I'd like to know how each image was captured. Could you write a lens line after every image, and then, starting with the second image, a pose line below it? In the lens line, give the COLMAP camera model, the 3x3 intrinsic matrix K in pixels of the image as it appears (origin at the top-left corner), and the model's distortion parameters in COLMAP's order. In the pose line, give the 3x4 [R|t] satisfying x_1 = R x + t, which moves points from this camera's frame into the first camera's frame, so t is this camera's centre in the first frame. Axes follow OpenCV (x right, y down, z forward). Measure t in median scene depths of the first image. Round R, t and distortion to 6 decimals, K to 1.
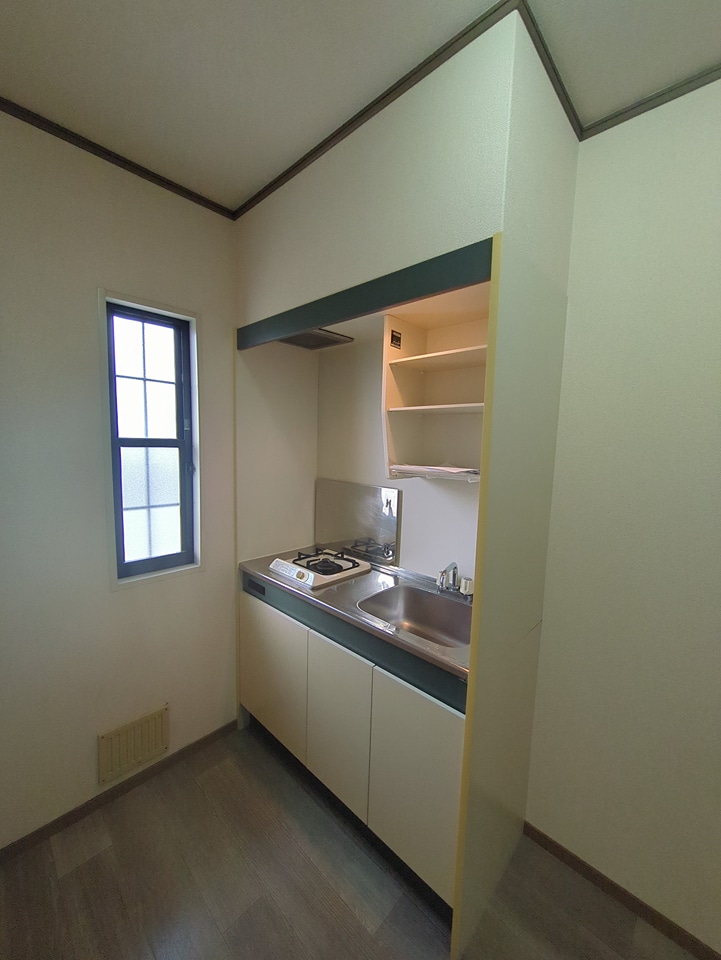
lens RADIAL K [[380.0, 0, 360.5], [0, 380.0, 480.0], [0, 0, 1]] dist [-0.000735, 0.000008]
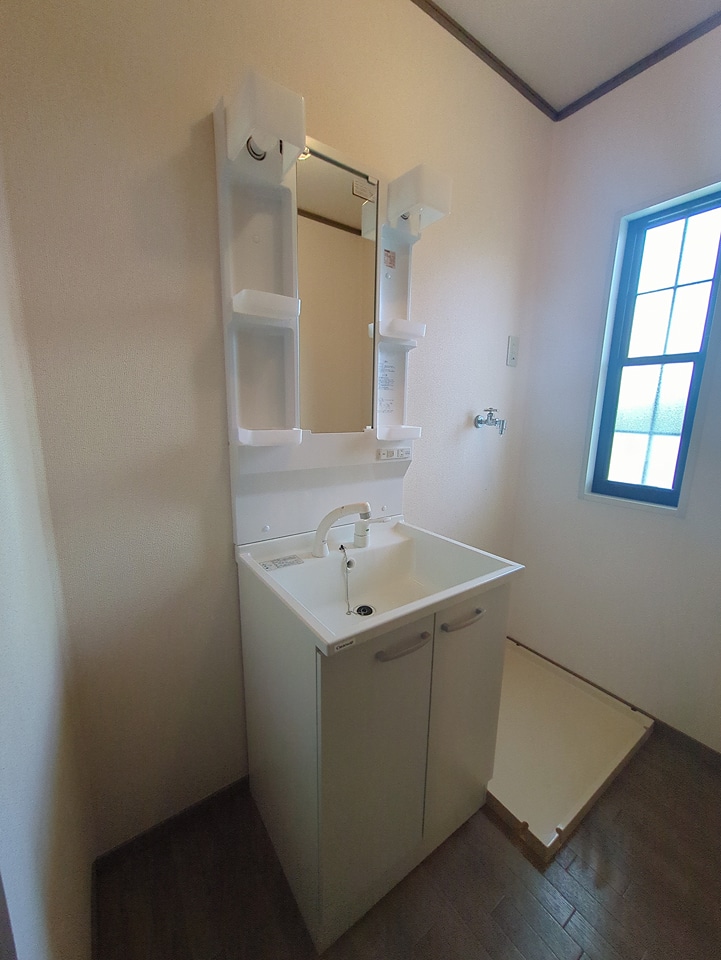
lens RADIAL K [[388.6, 0, 362.0], [0, 388.6, 485.2], [0, 0, 1]] dist [-0.001533, -0.000198]
pose [[-0.184821, 0.155250, -0.970432, 0.515378], [-0.119678, 0.976539, 0.179020, 0.113494], [0.975458, 0.149226, -0.161905, 0.490527]]
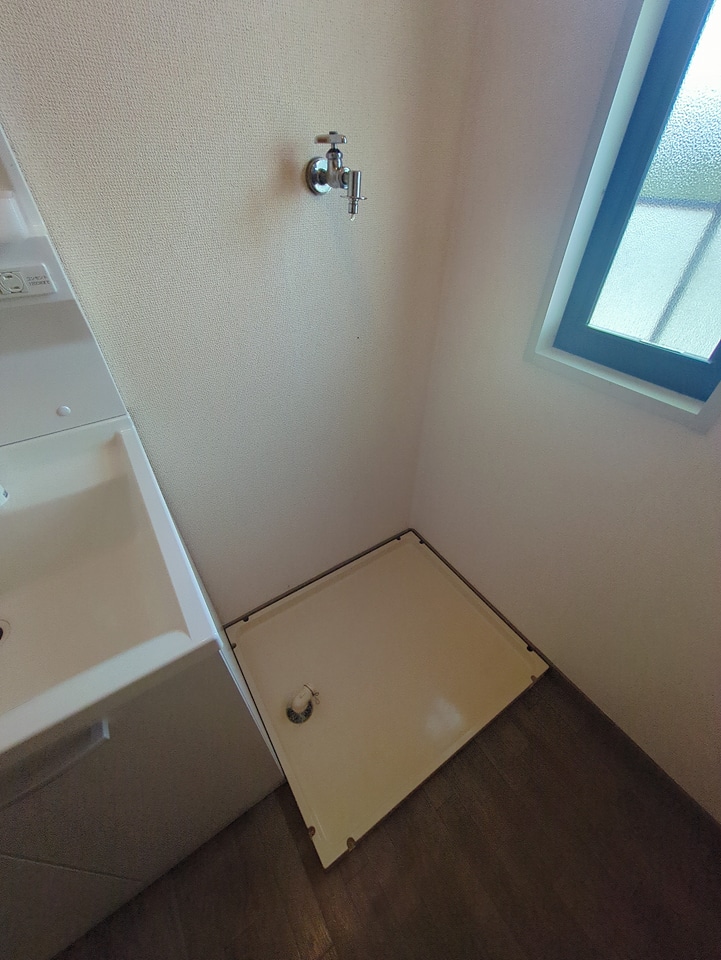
lens RADIAL K [[380.0, 0, 360.5], [0, 380.0, 480.0], [0, 0, 1]] dist [-0.000735, 0.000008]
pose [[-0.222232, 0.615111, -0.756473, -0.035777], [-0.113802, 0.754207, 0.646700, 0.073290], [0.968330, 0.229805, -0.097609, 0.760850]]
